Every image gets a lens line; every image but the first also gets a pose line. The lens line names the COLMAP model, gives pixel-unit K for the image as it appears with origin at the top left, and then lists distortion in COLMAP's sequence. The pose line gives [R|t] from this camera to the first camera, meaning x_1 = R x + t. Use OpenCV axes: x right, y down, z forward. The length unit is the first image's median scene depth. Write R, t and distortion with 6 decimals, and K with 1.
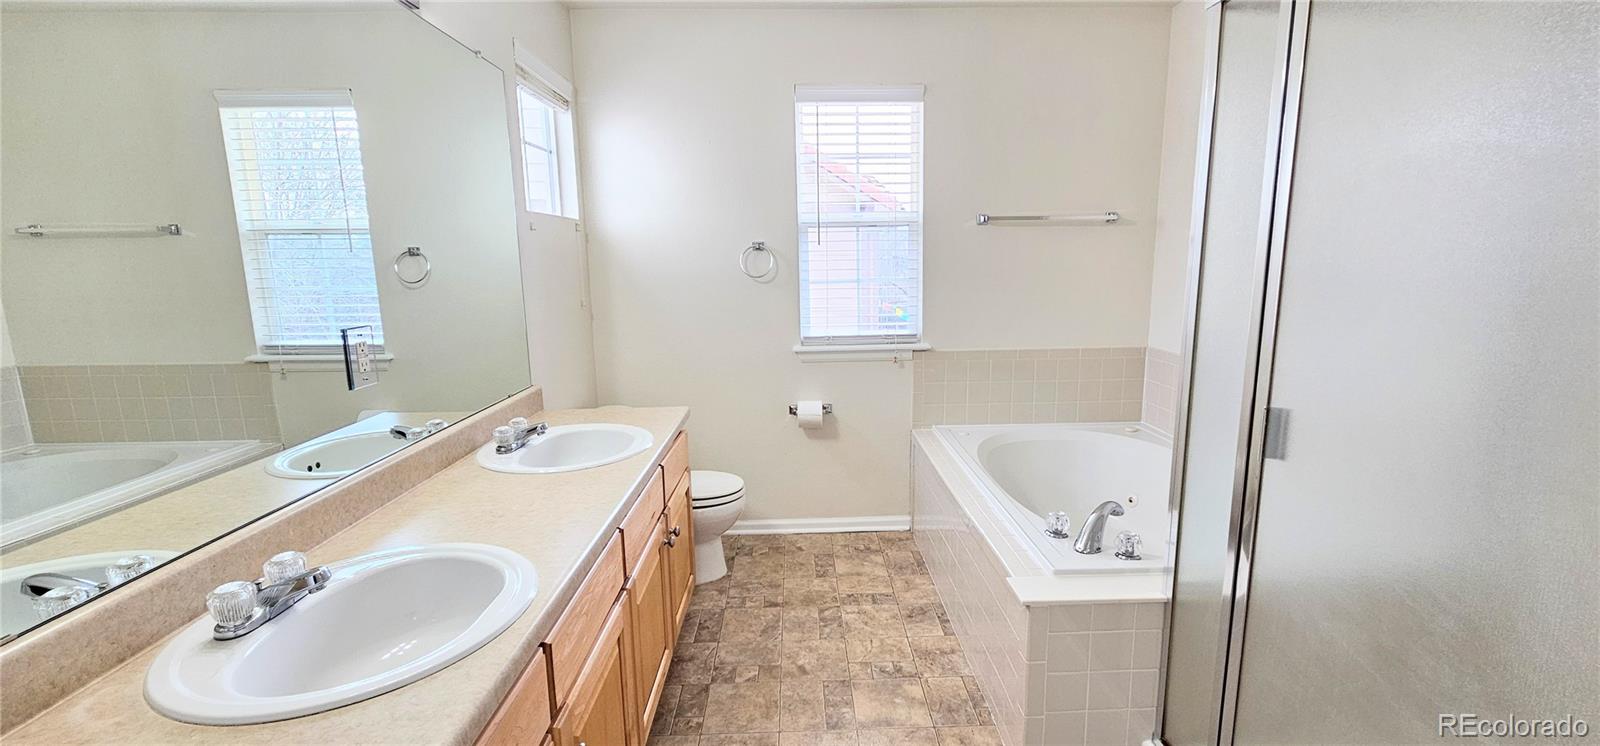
lens RADIAL K [[650.6, 0, 814.7], [0, 650.6, 371.0], [0, 0, 1]] dist [0.000422, 0.000204]
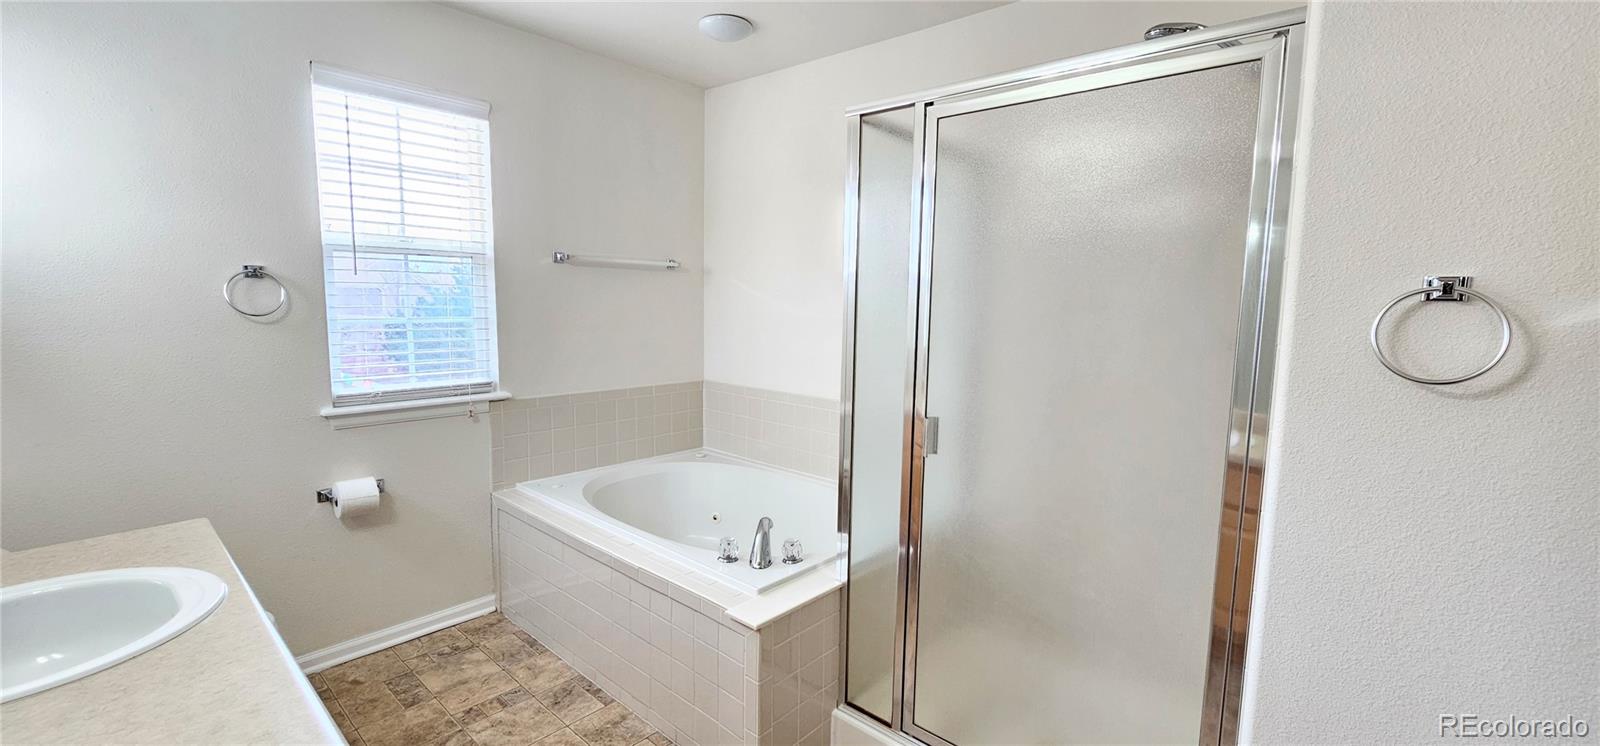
lens RADIAL K [[650.6, 0, 814.7], [0, 650.6, 371.0], [0, 0, 1]] dist [0.000422, 0.000204]
pose [[0.679891, -0.052442, 0.731435, -0.193371], [0.093973, 0.995447, -0.015979, -0.017475], [-0.727267, 0.079599, 0.681723, 0.094006]]
